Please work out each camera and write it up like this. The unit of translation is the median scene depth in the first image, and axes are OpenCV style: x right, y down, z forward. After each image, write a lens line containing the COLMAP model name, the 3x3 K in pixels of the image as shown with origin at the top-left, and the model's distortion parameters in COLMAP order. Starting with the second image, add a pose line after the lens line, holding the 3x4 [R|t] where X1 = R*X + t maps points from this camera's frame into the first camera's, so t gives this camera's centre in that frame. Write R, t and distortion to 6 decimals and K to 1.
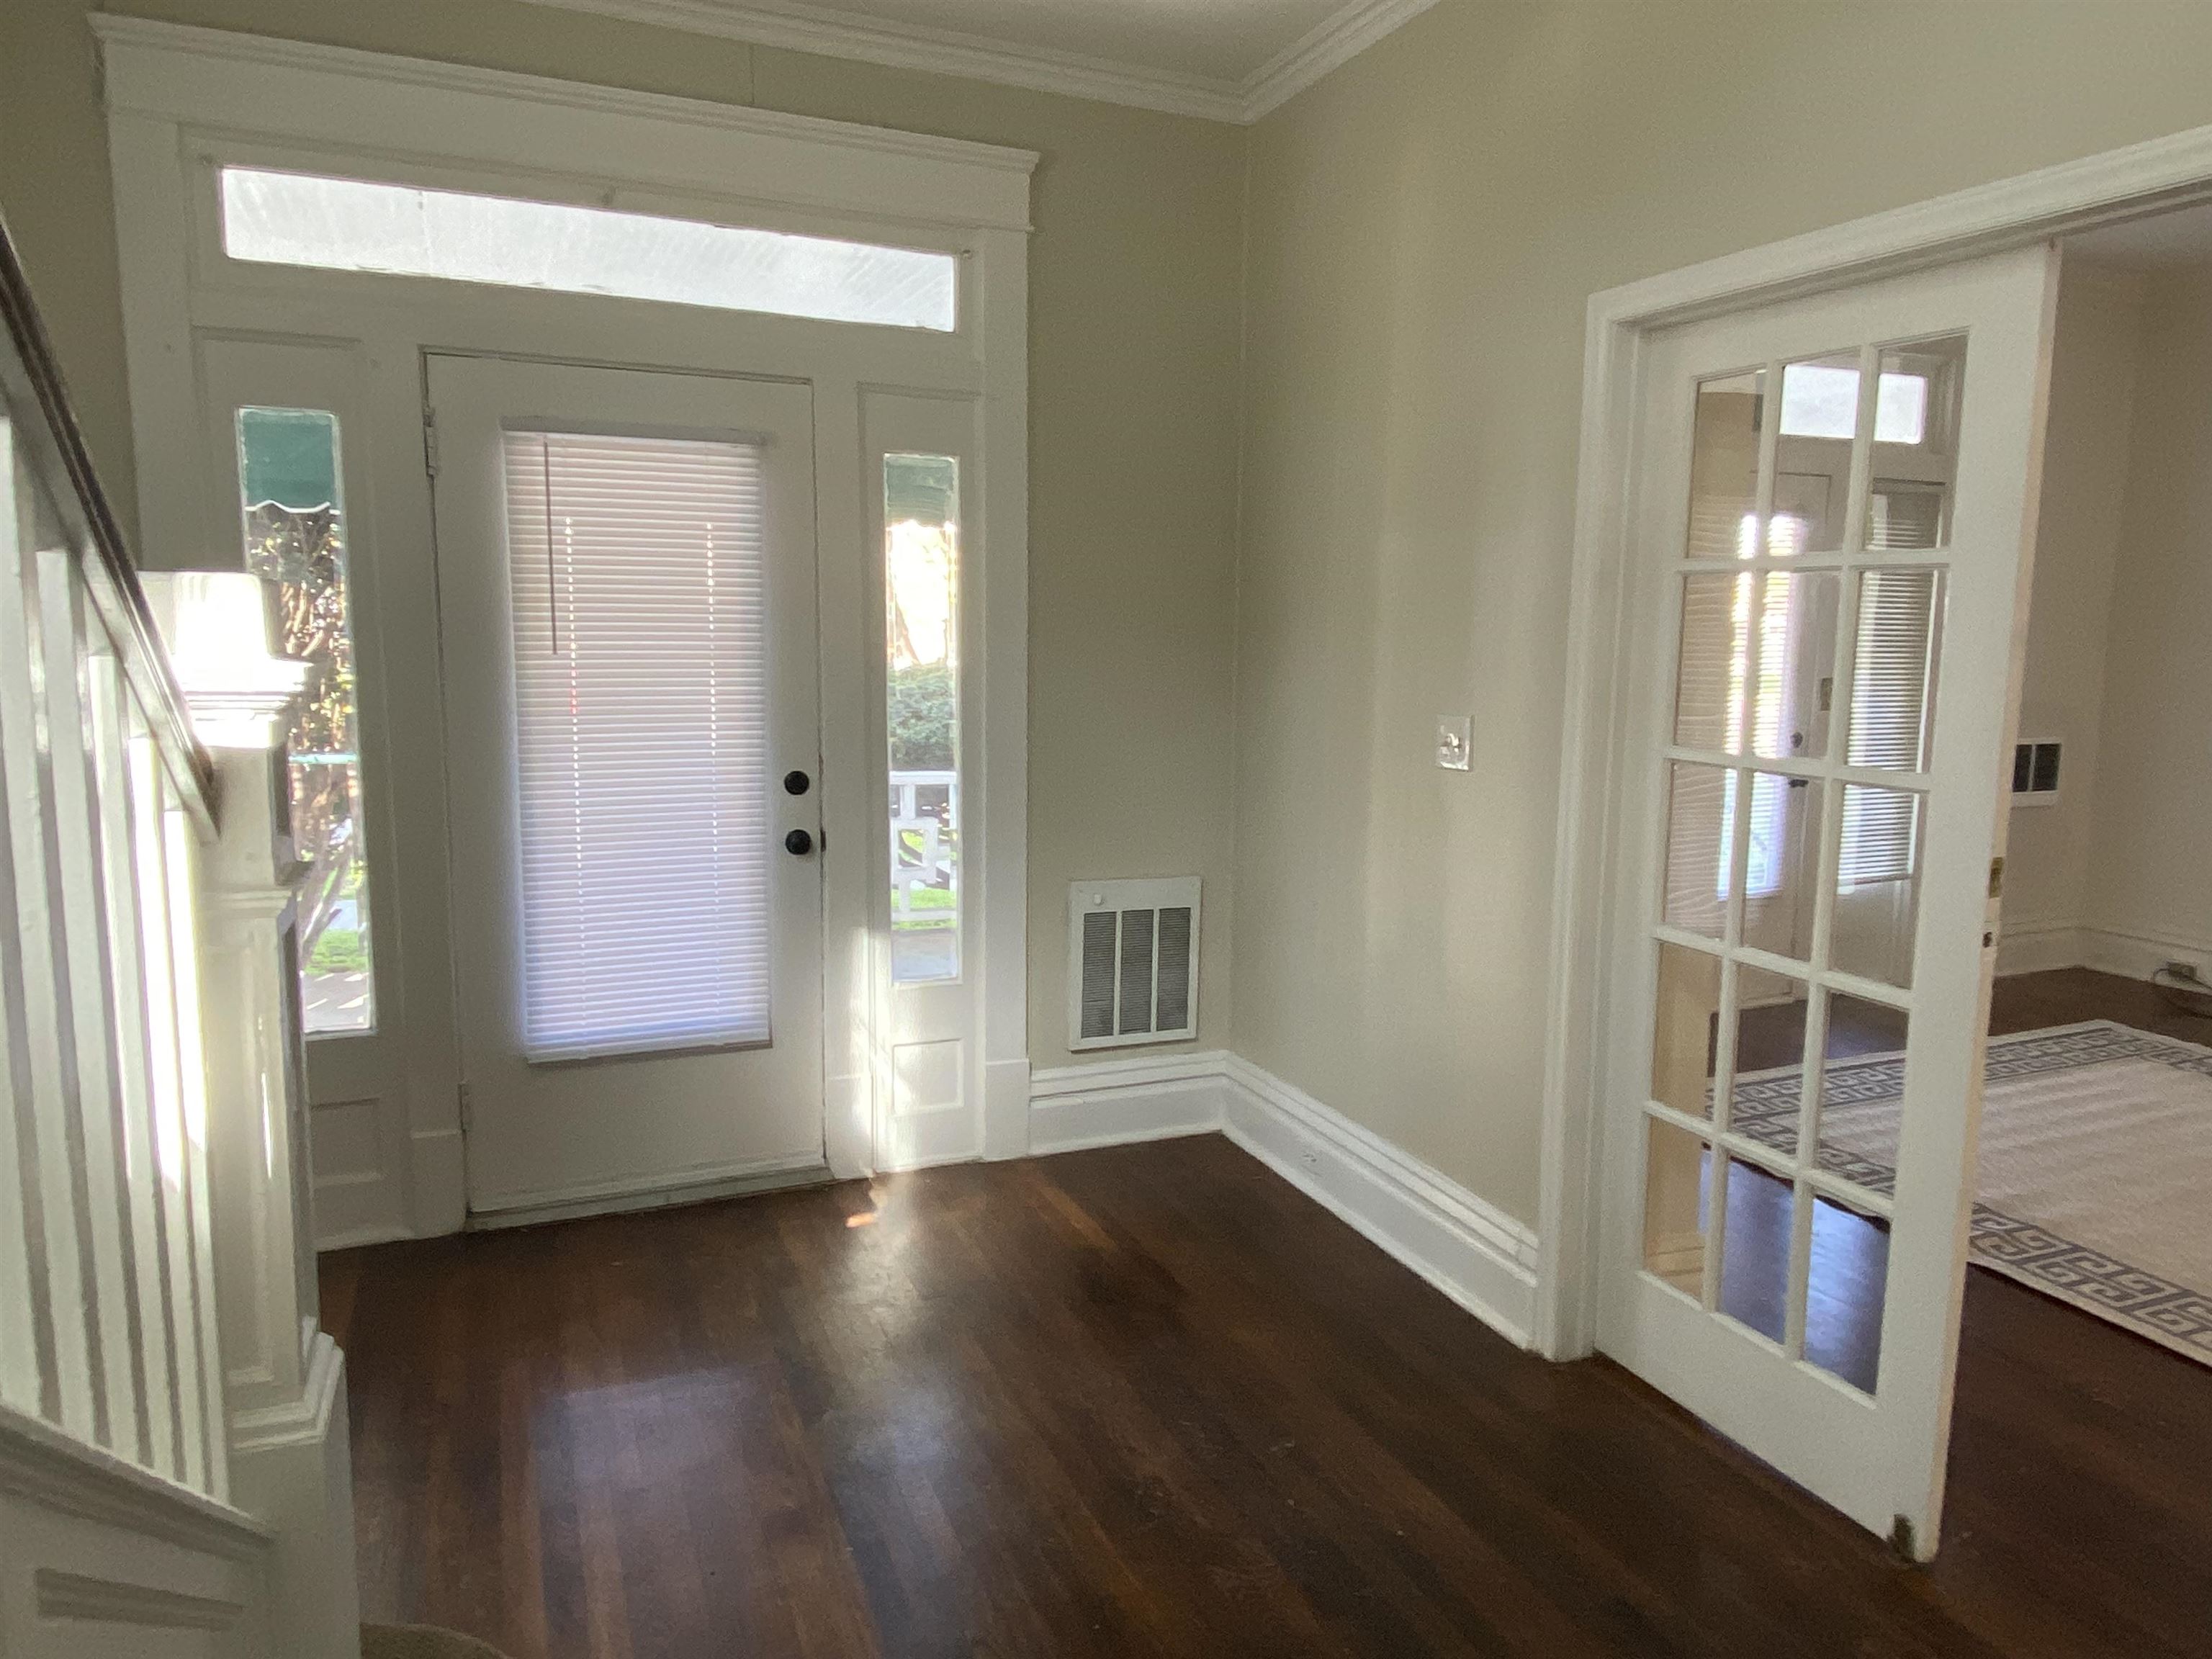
lens RADIAL K [[1460.2, 0, 1112.2], [0, 1460.2, 824.6], [0, 0, 1]] dist [0.000797, -0.005503]
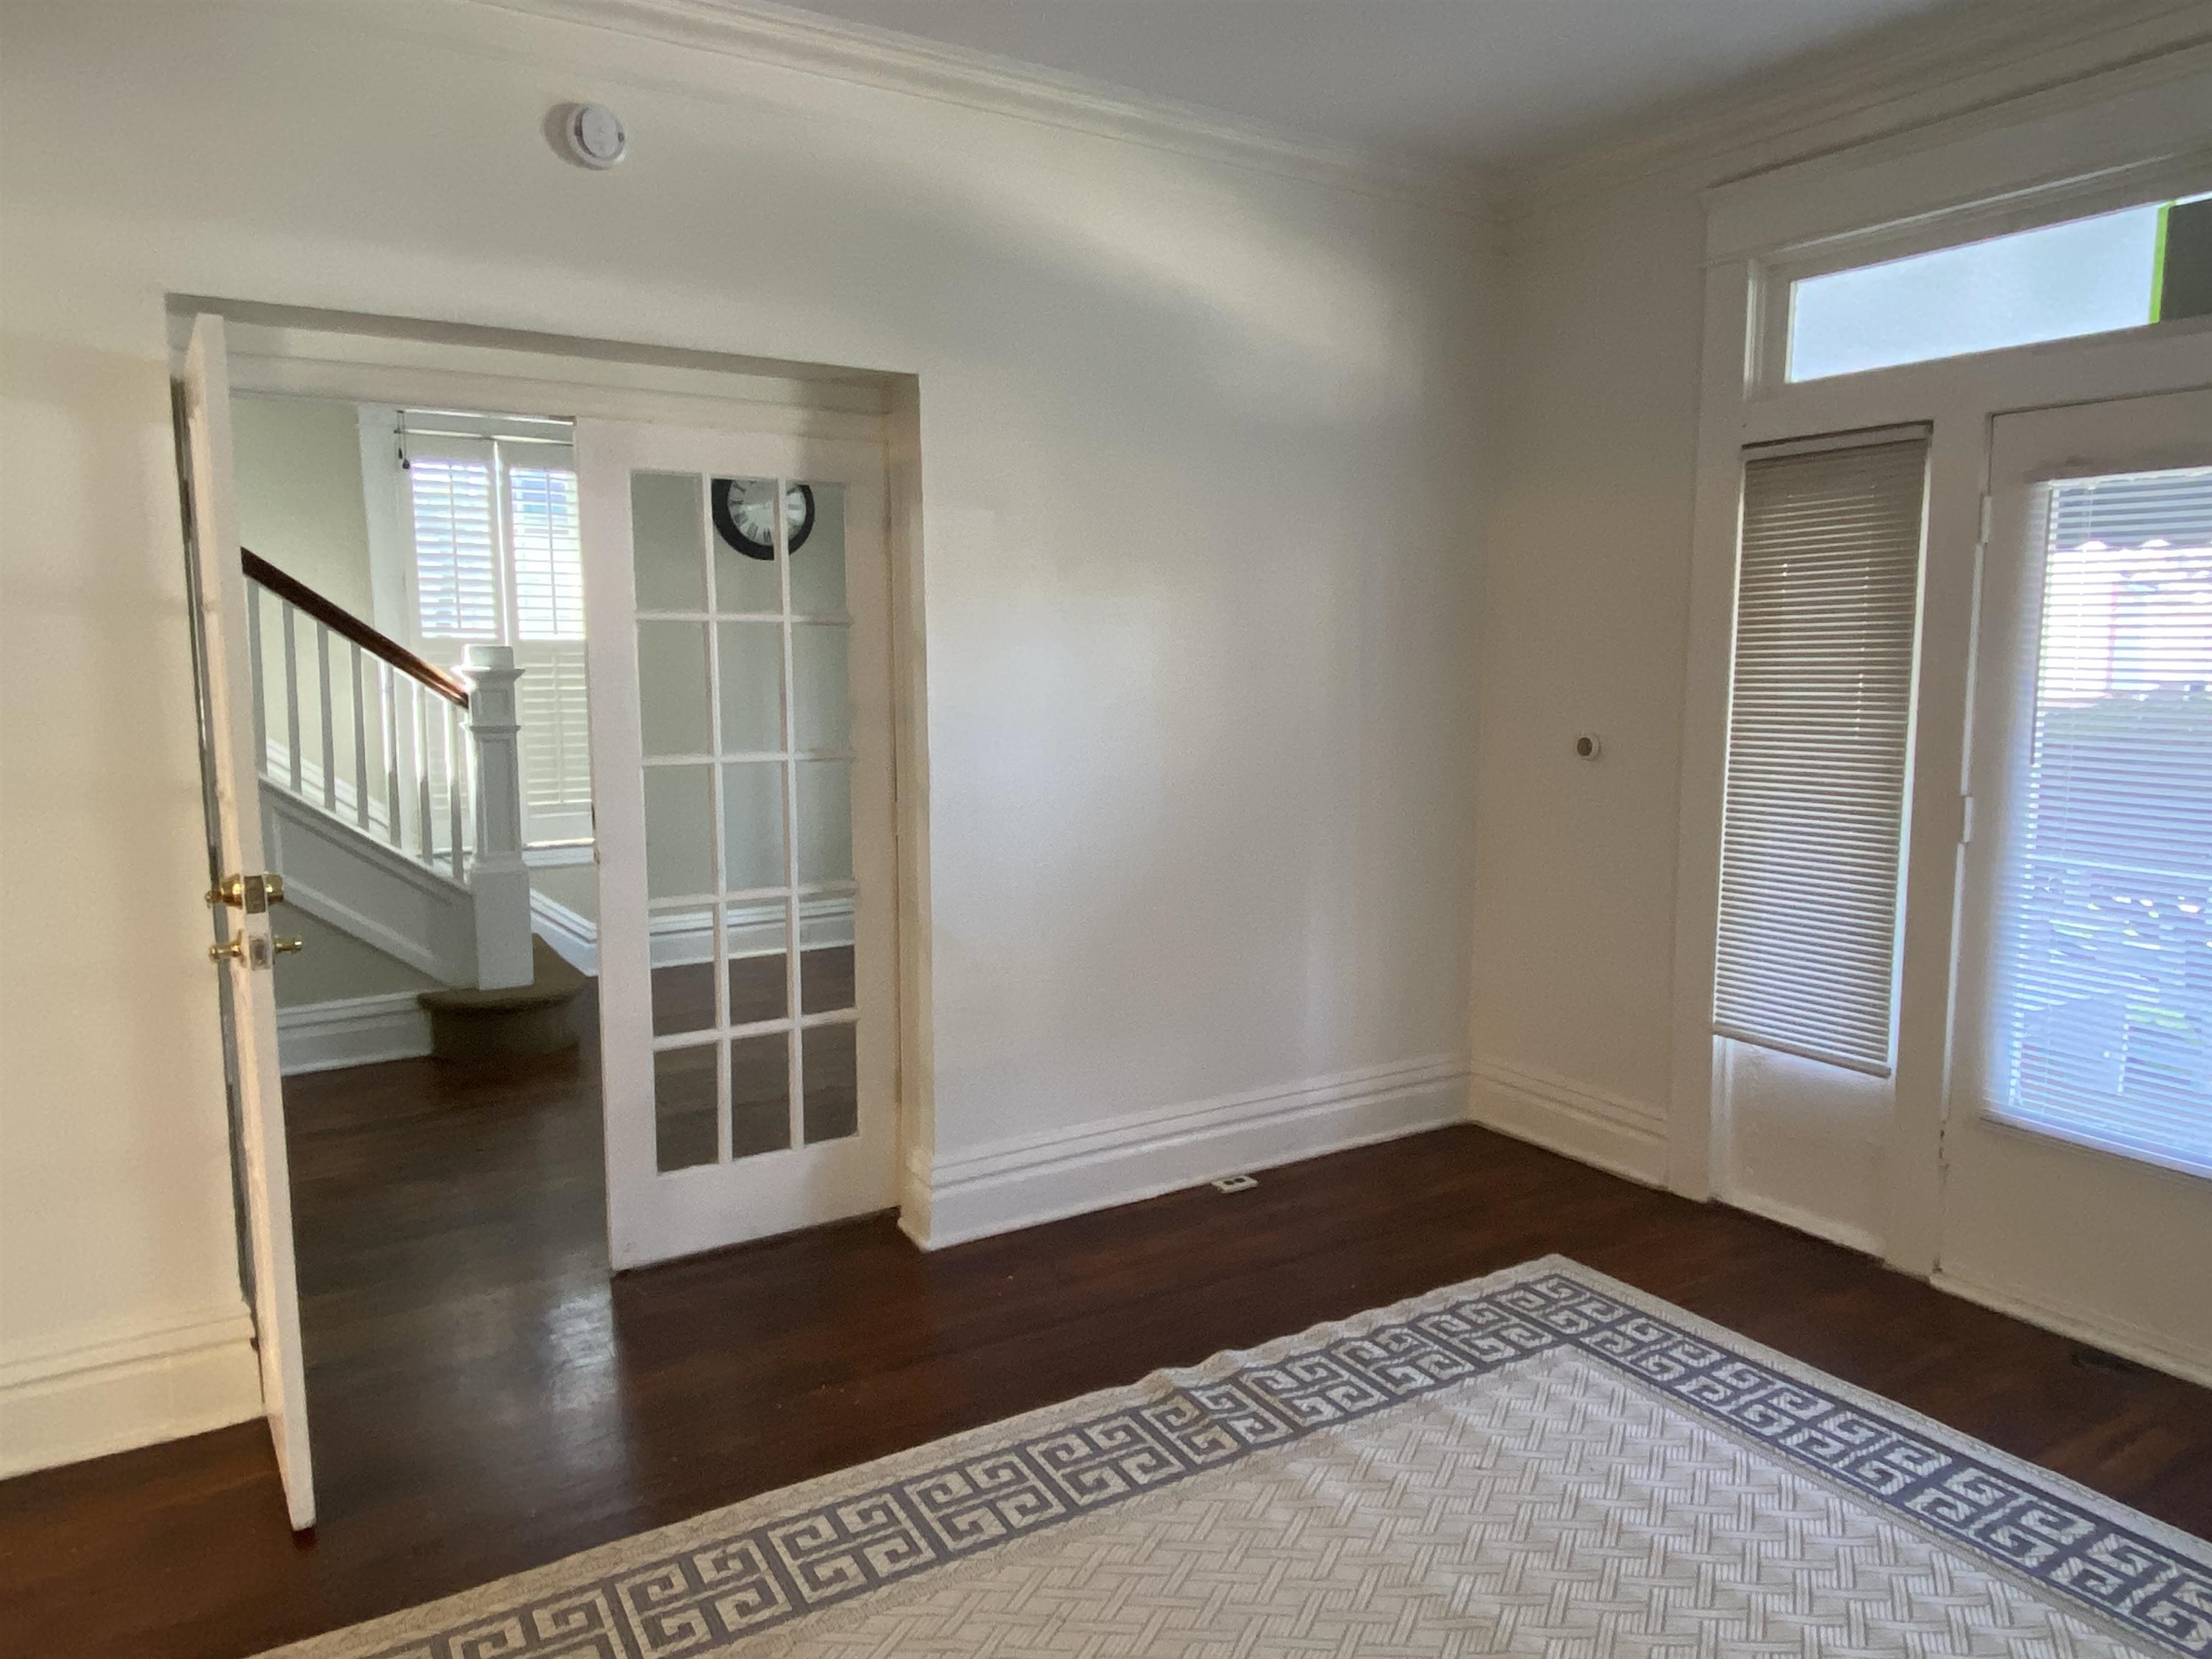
lens RADIAL K [[1460.2, 0, 1105.0], [0, 1460.2, 830.2], [0, 0, 1]] dist [0.000797, -0.005503]
pose [[0.135959, 0.094249, -0.986221, 0.881940], [-0.145905, 0.986515, 0.074162, -0.052017], [0.979912, 0.133812, 0.147877, 0.517584]]
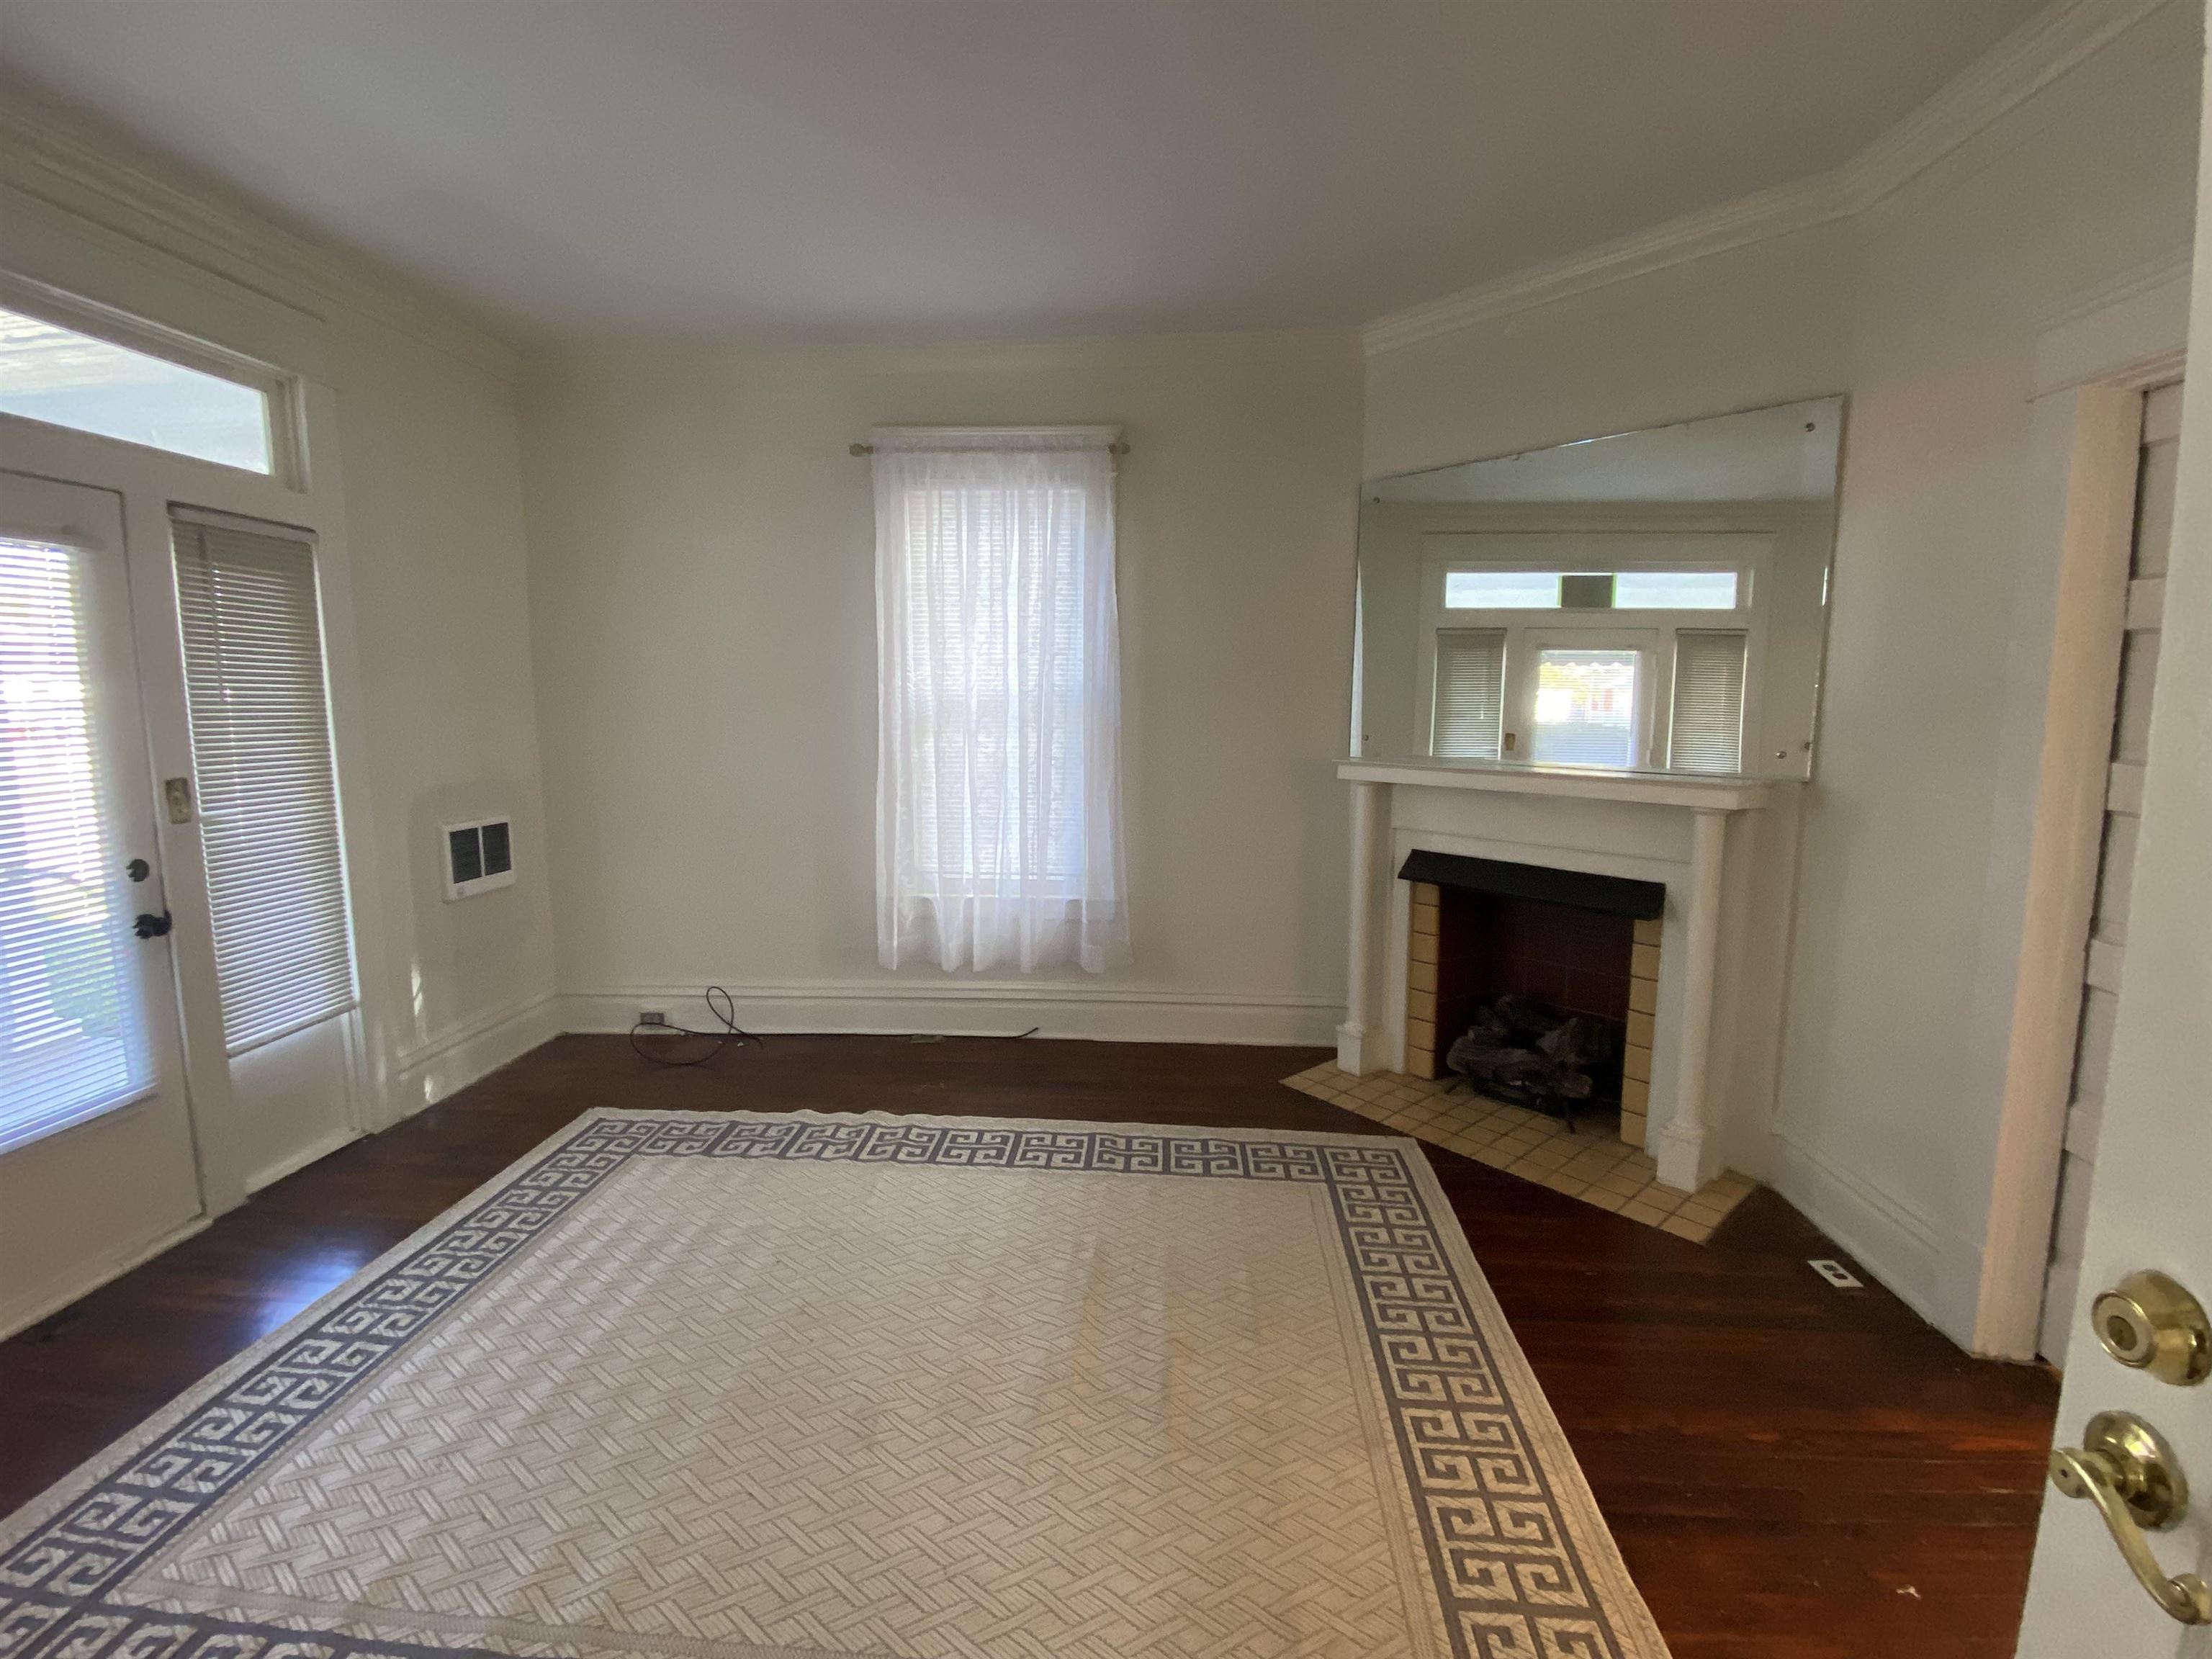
lens RADIAL K [[1007.3, 0, 1098.0], [0, 1007.3, 818.7], [0, 0, 1]] dist [-0.020296, -0.000591]
pose [[0.459180, -0.117131, 0.880587, 0.271036], [0.132139, 0.989247, 0.062681, -0.051993], [-0.878461, 0.087578, 0.469720, 0.380230]]
